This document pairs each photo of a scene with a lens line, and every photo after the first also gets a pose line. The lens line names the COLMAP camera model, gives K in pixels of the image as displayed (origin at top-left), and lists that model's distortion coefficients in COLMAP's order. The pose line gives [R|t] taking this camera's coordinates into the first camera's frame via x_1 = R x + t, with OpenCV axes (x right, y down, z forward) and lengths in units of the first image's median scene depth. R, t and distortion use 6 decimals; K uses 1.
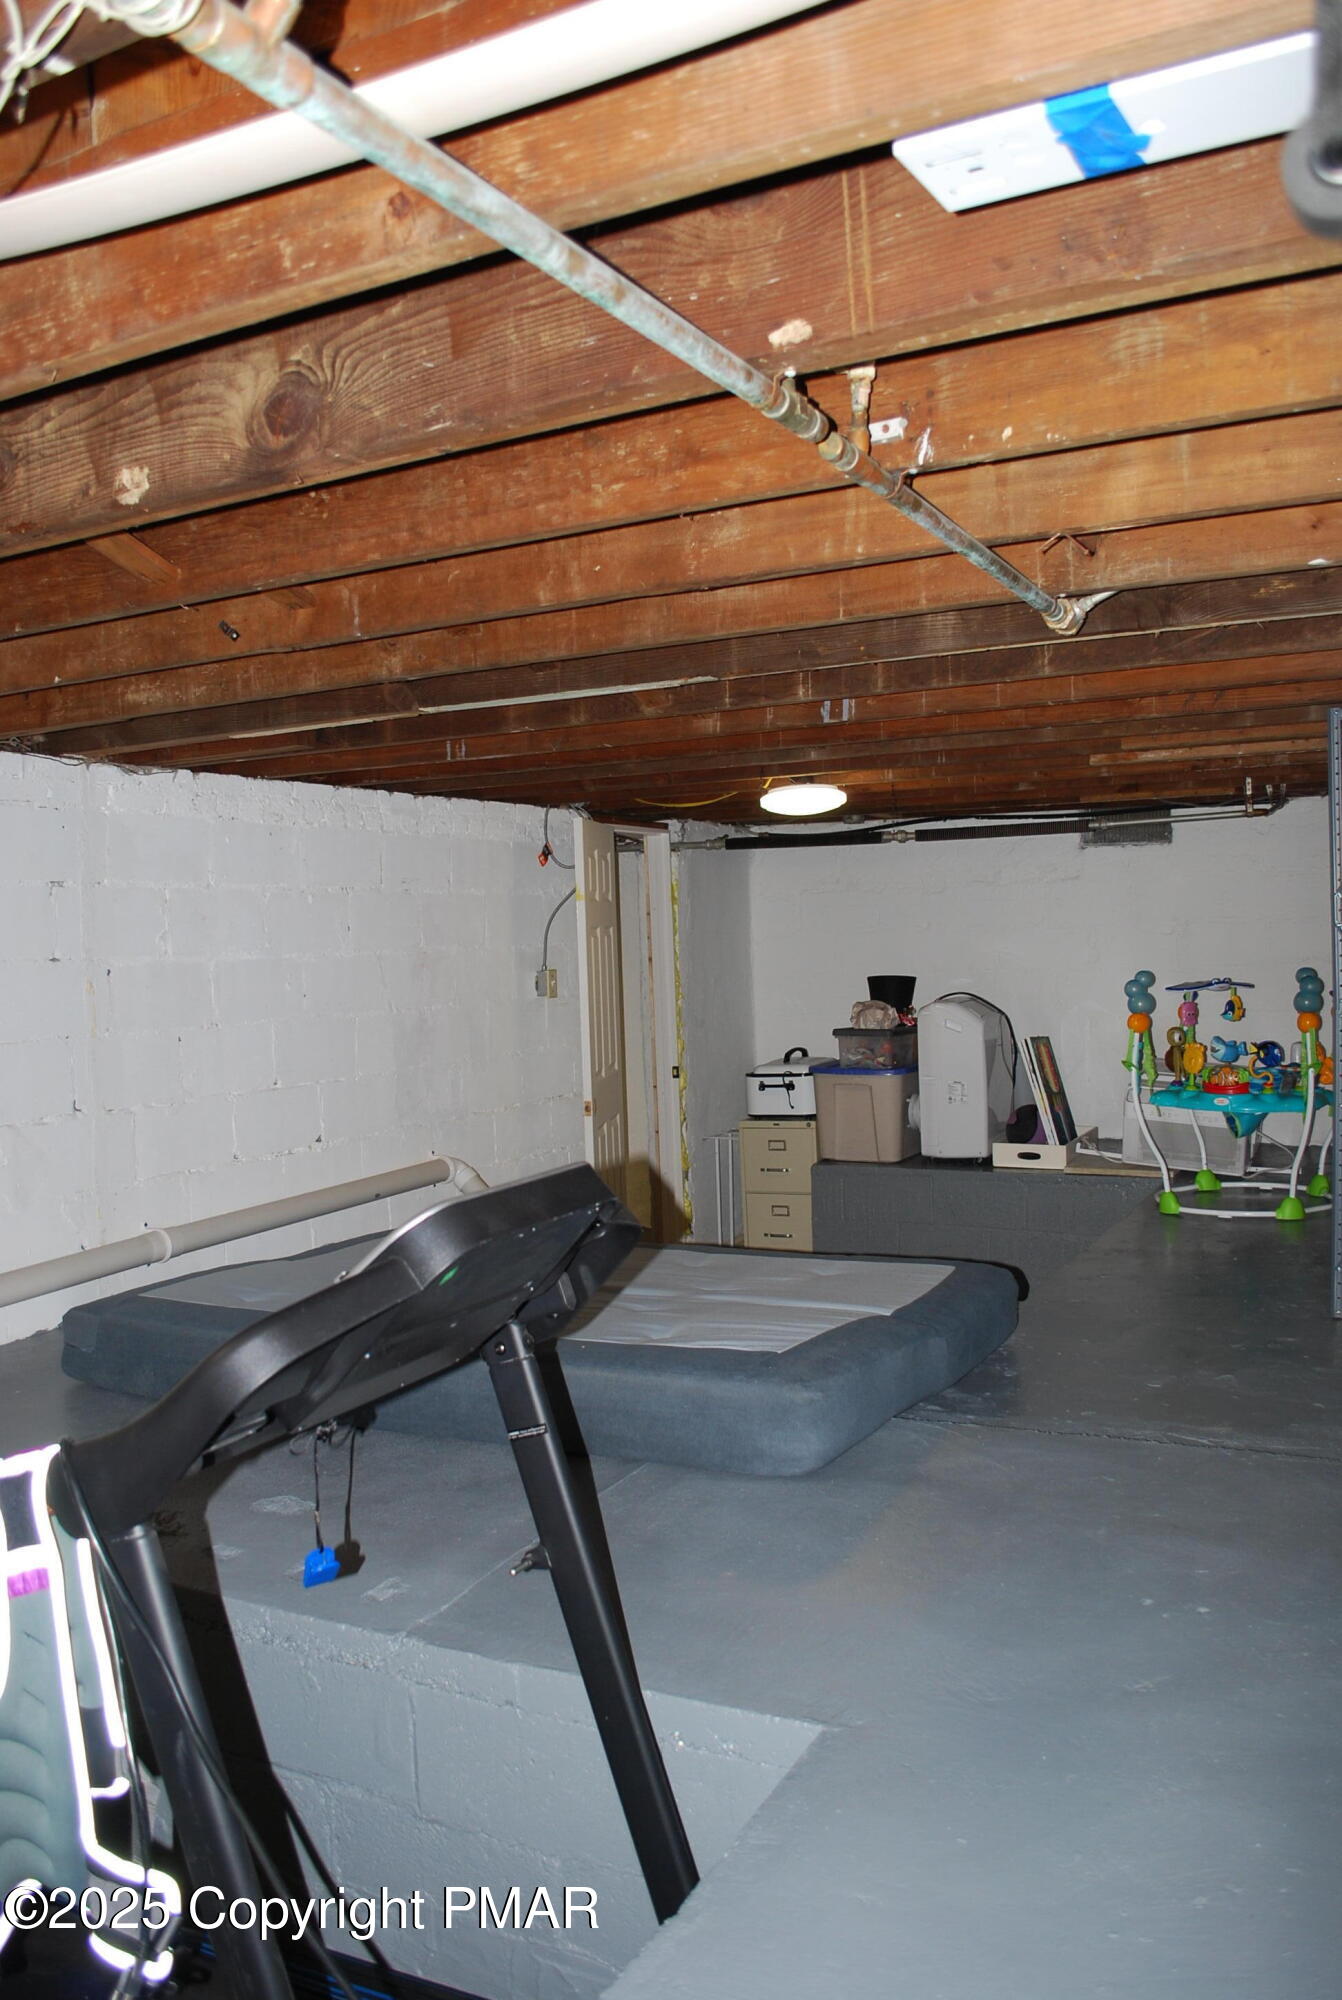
lens RADIAL K [[1594.2, 0, 667.0], [0, 1594.2, 1000.5], [0, 0, 1]] dist [-0.084399, 0.013069]
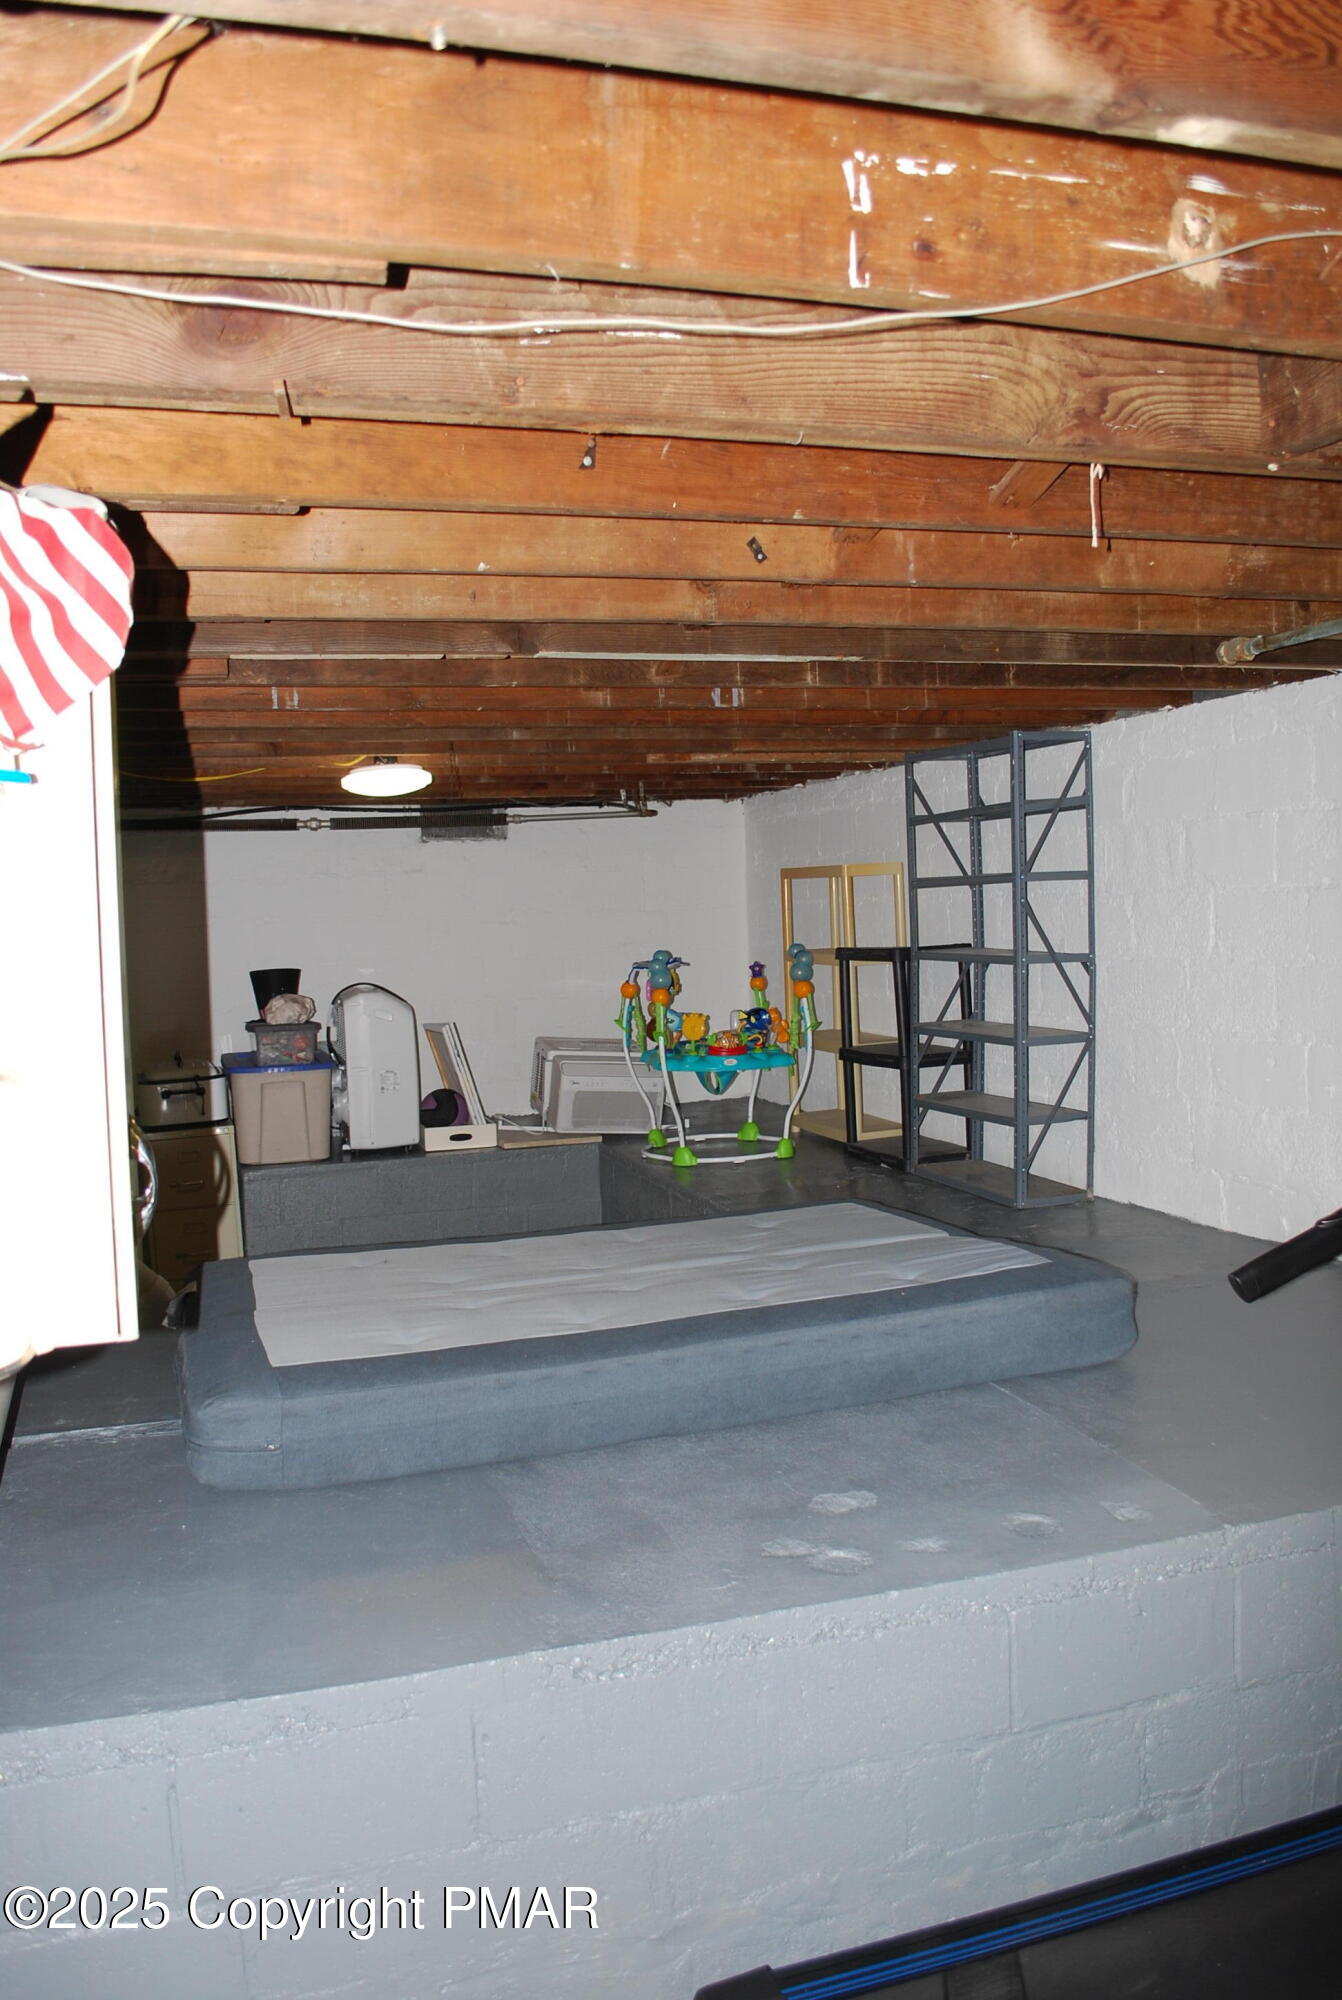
lens RADIAL K [[1594.2, 0, 668.1], [0, 1594.2, 997.5], [0, 0, 1]] dist [-0.084399, 0.013069]
pose [[0.703834, -0.037456, 0.709377, -0.682280], [0.044990, 0.998955, 0.008107, 0.007709], [-0.708939, 0.026209, 0.704783, 0.287125]]
